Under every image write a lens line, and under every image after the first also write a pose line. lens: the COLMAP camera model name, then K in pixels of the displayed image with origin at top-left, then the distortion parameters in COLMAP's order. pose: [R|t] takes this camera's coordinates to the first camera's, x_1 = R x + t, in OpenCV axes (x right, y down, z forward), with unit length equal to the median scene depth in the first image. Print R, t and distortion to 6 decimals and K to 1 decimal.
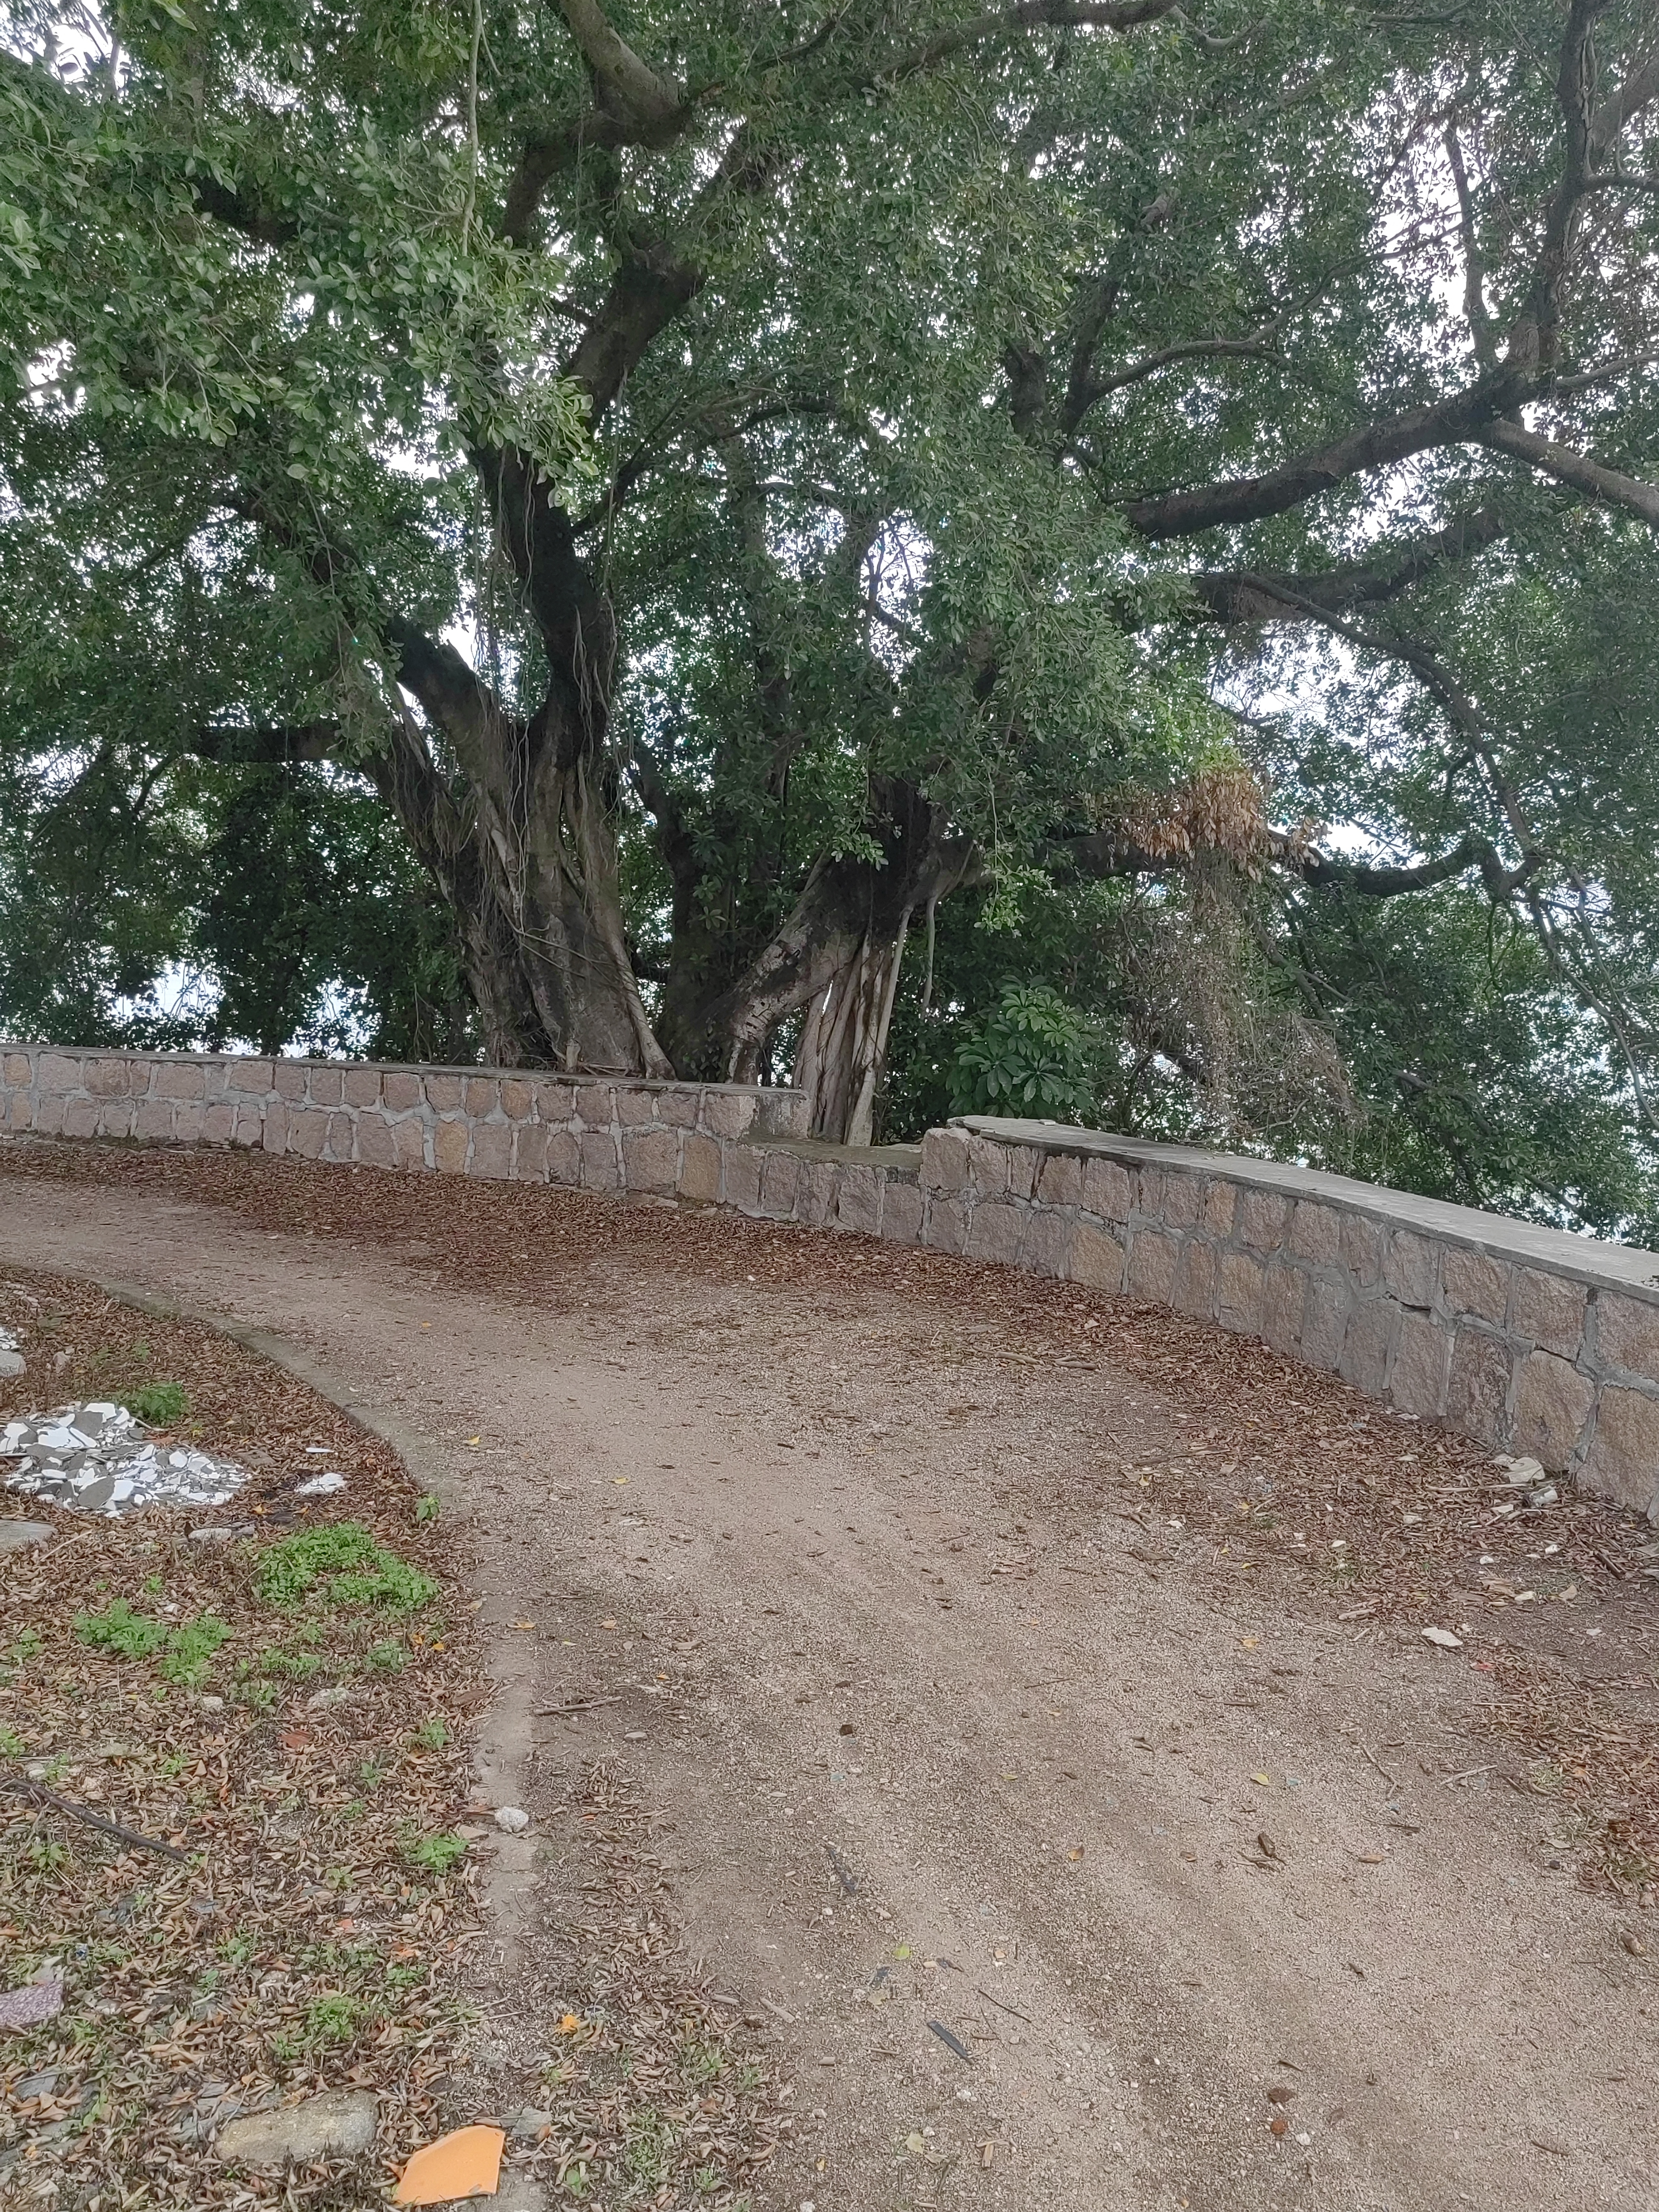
lens RADIAL K [[1767.0, 0, 839.3], [0, 1767.0, 1119.6], [0, 0, 1]] dist [0.040456, -0.050687]
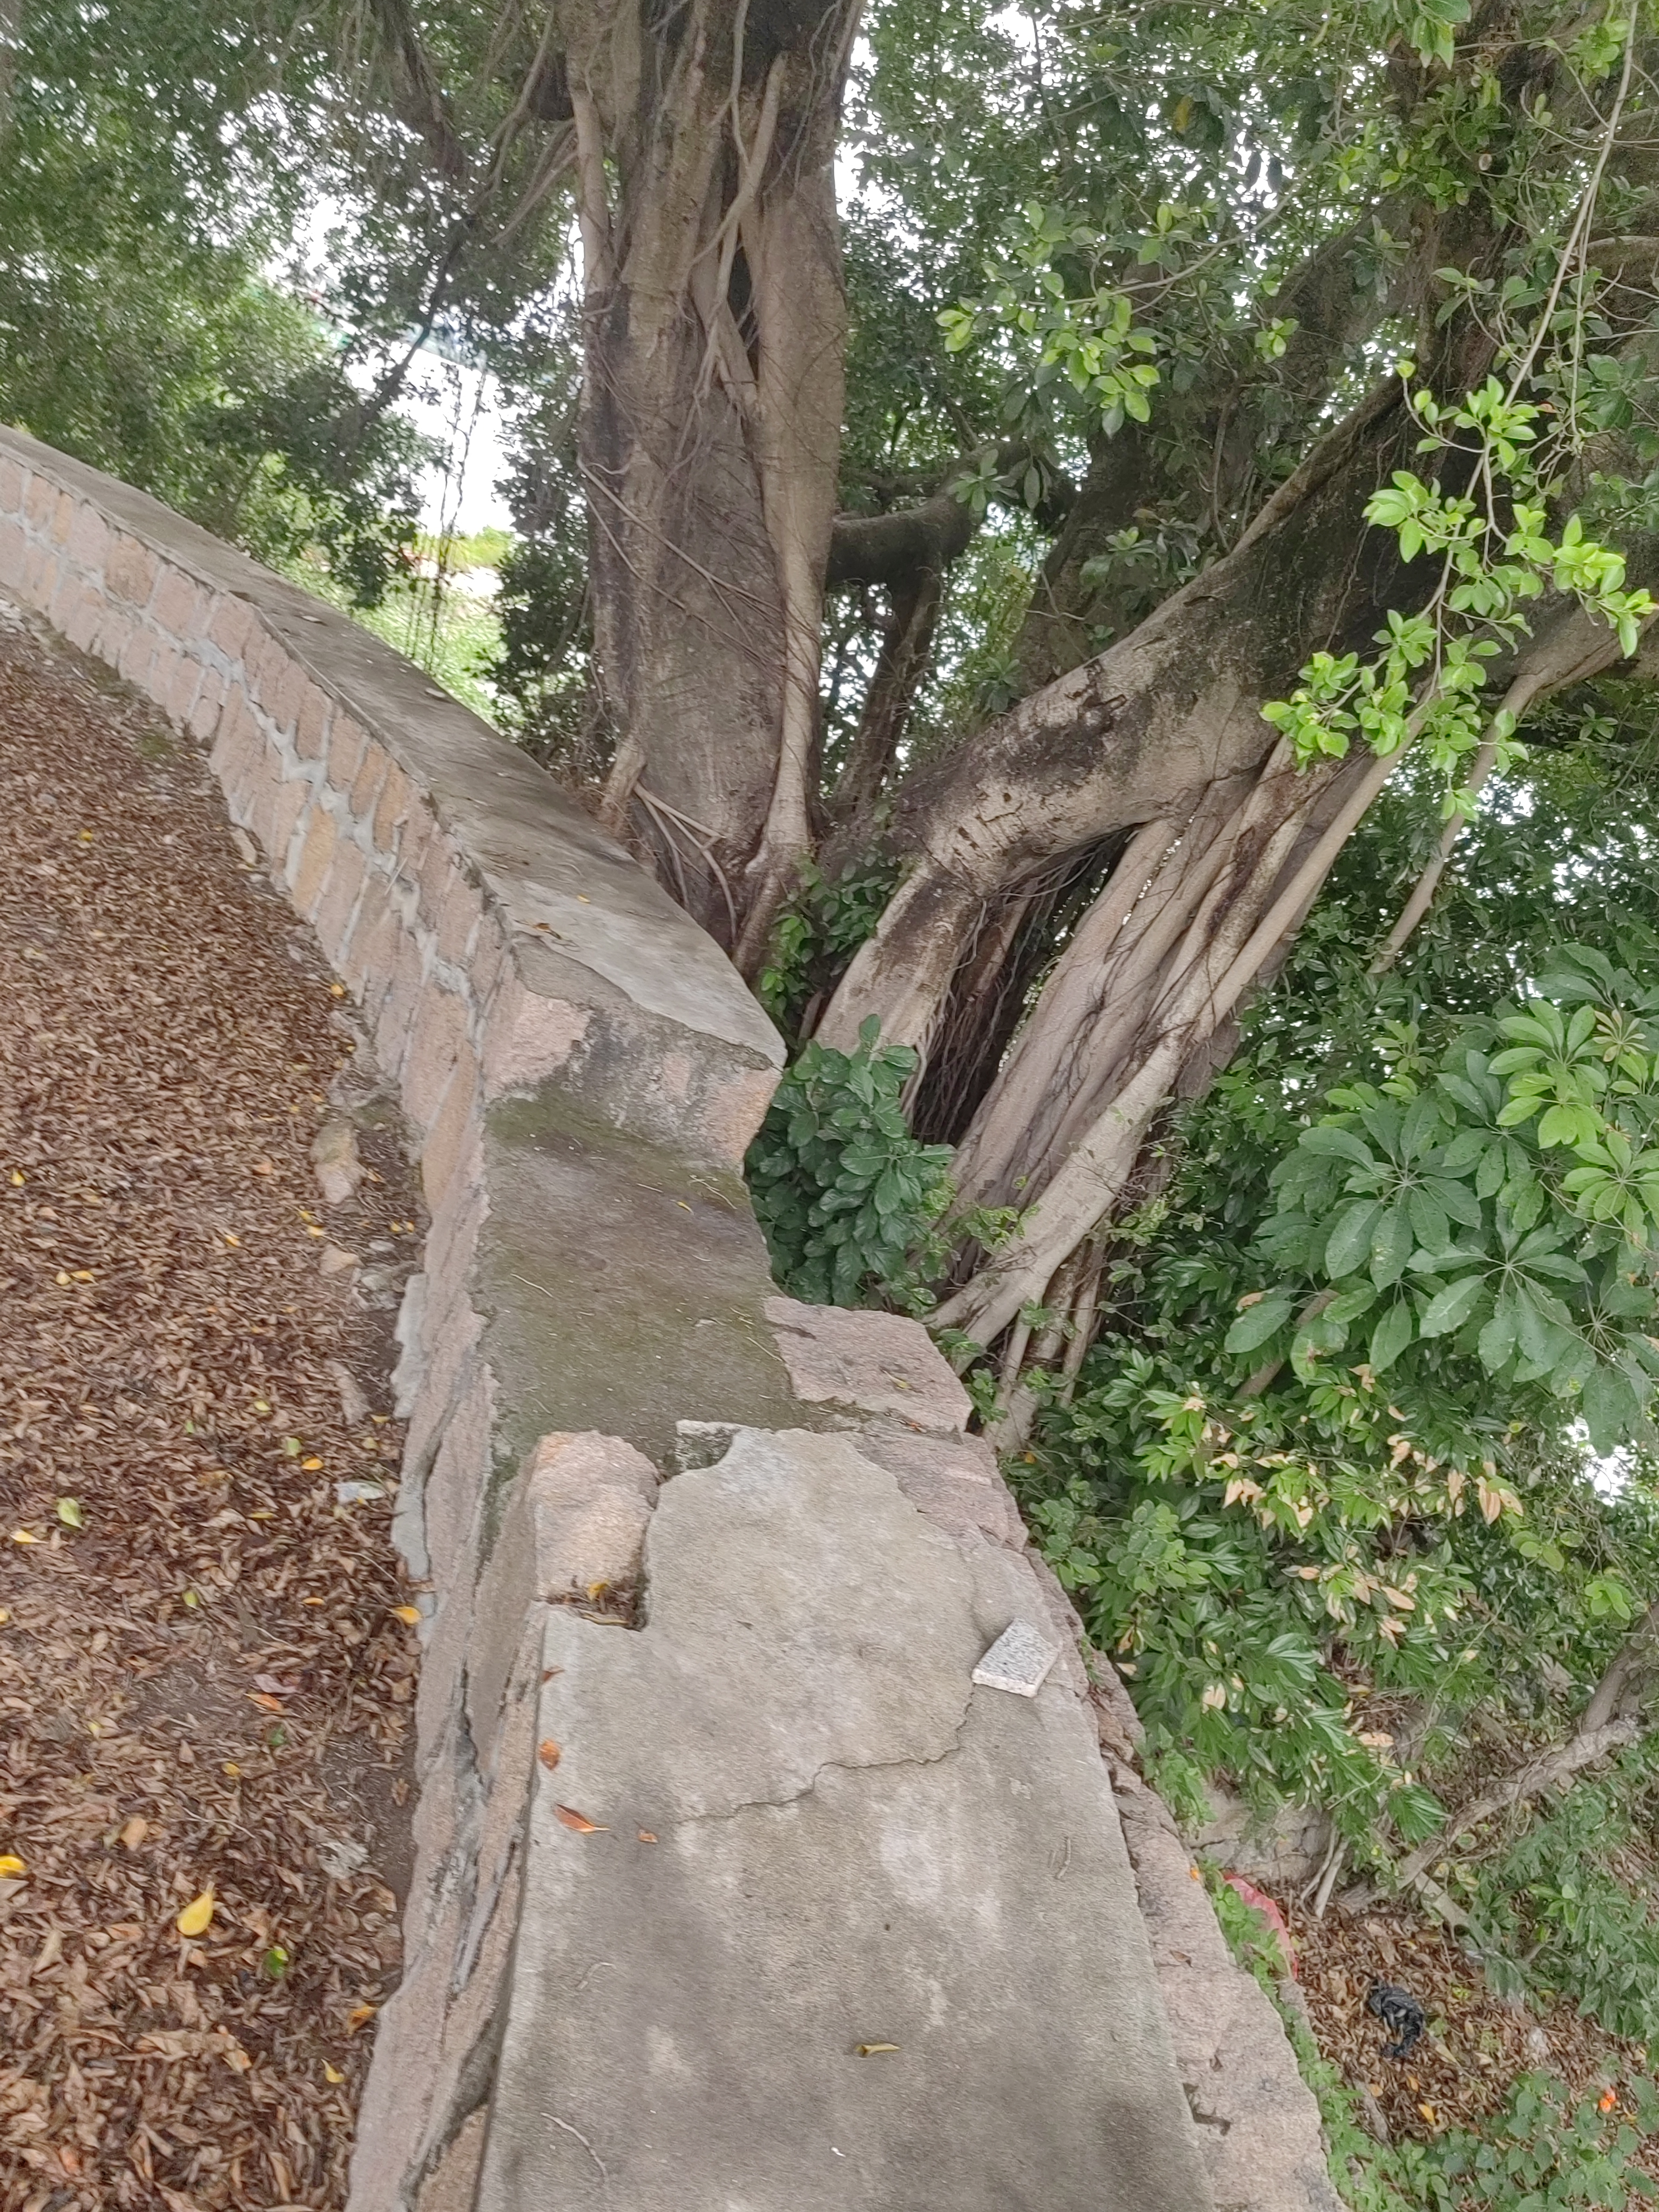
lens RADIAL K [[1767.0, 0, 822.3], [0, 1767.0, 1104.7], [0, 0, 1]] dist [0.040456, -0.050687]
pose [[0.822992, 0.399758, -0.403580, 0.129046], [-0.340839, 0.915872, 0.212150, -0.079579], [0.454437, -0.037042, 0.890009, 0.662131]]
